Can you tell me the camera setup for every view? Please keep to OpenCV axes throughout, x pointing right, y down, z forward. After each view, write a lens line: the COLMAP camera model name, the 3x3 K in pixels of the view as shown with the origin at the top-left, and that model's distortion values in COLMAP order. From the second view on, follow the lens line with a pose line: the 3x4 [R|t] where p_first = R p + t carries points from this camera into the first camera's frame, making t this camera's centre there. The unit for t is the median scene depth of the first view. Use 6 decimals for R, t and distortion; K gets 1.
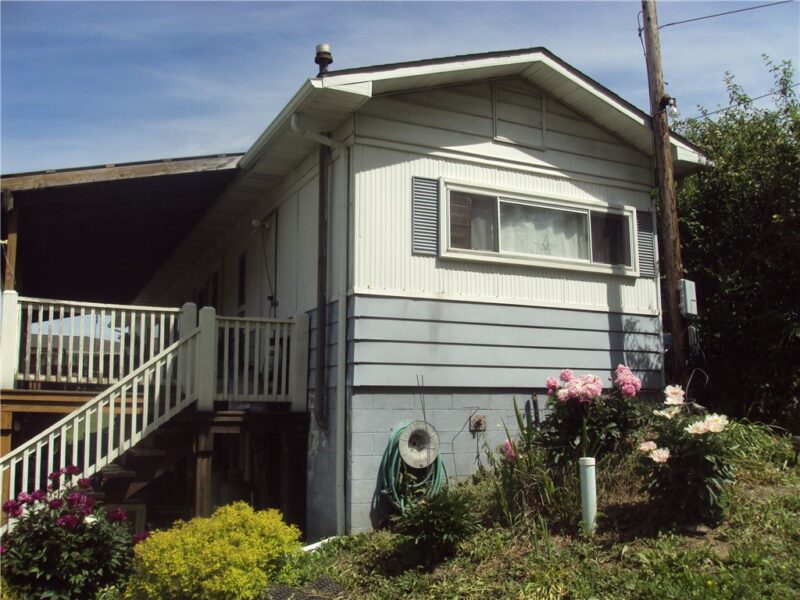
lens RADIAL K [[758.7, 0, 400.0], [0, 758.7, 300.0], [0, 0, 1]] dist [-0.128699, 0.137720]
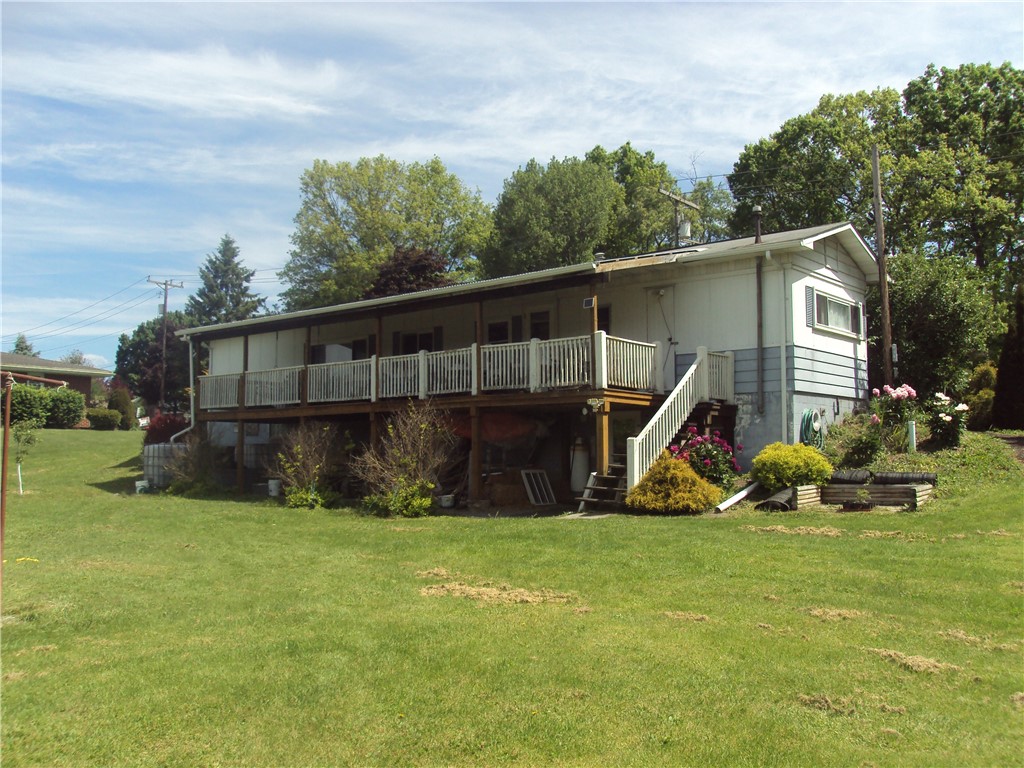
lens RADIAL K [[971.1, 0, 512.0], [0, 971.1, 384.0], [0, 0, 1]] dist [-0.128699, 0.137720]
pose [[0.916322, 0.033701, 0.399021, -1.660827], [-0.061184, 0.996535, 0.056337, -0.003089], [-0.395740, -0.076036, 0.915210, -0.993156]]
